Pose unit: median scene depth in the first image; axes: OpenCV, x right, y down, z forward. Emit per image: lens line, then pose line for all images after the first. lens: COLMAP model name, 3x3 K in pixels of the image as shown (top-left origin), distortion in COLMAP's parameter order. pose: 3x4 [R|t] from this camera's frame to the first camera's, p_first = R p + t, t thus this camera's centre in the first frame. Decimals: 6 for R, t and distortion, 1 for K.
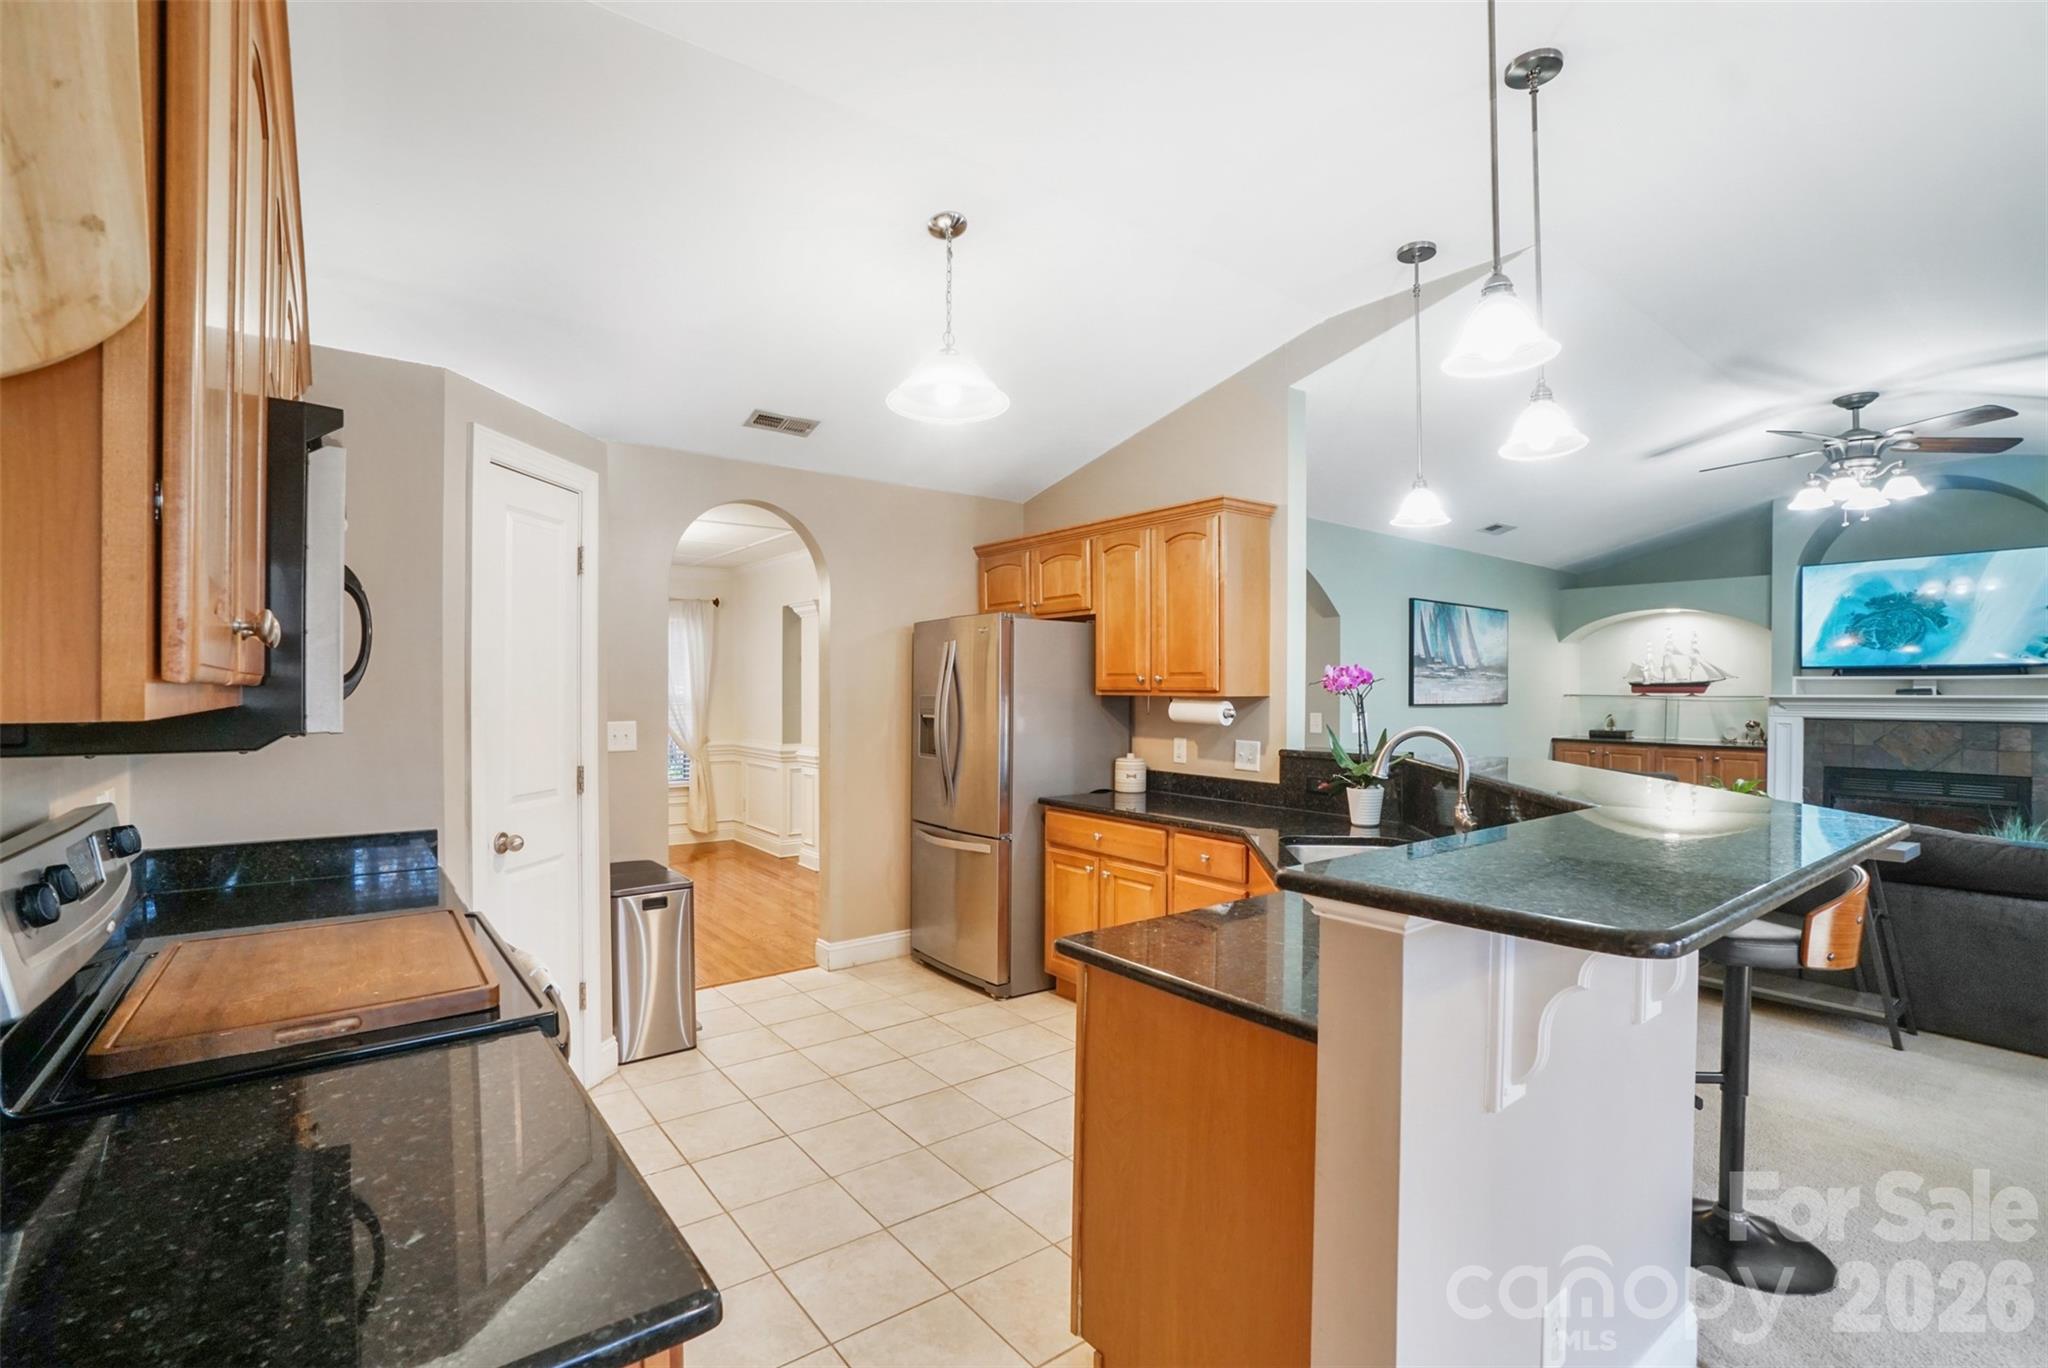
lens RADIAL K [[923.3, 0, 1007.2], [0, 923.3, 690.0], [0, 0, 1]] dist [-0.057844, 0.023373]
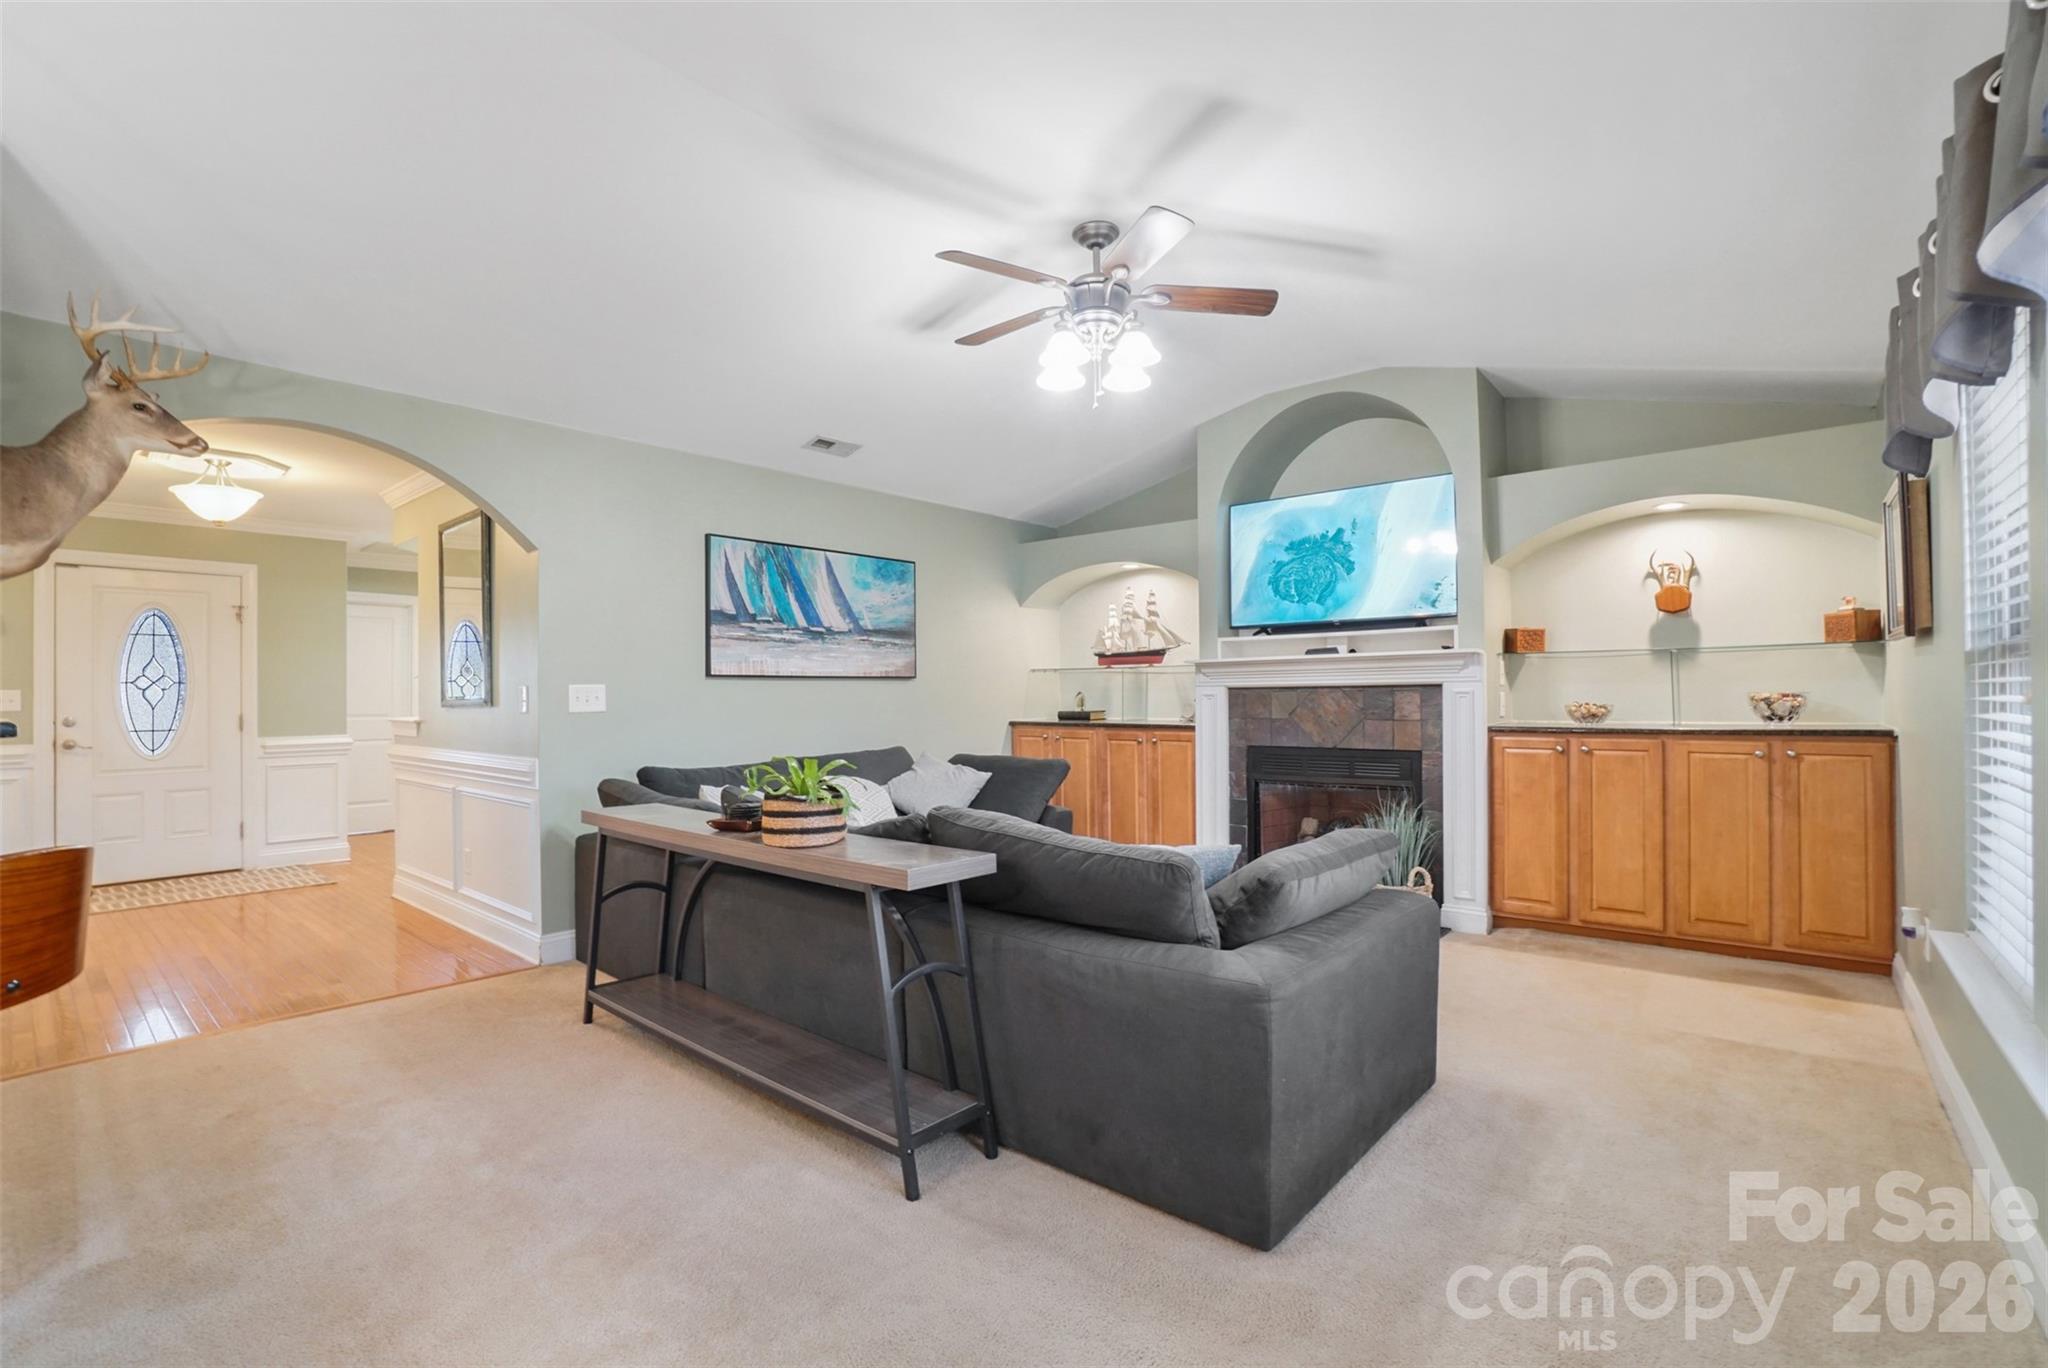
lens RADIAL K [[923.3, 0, 1007.2], [0, 923.3, 690.0], [0, 0, 1]] dist [-0.057844, 0.023373]
pose [[0.979621, -0.013598, 0.200393, 0.520291], [0.014906, 0.999876, -0.005019, 0.034651], [-0.200300, 0.007904, 0.979703, 0.209124]]
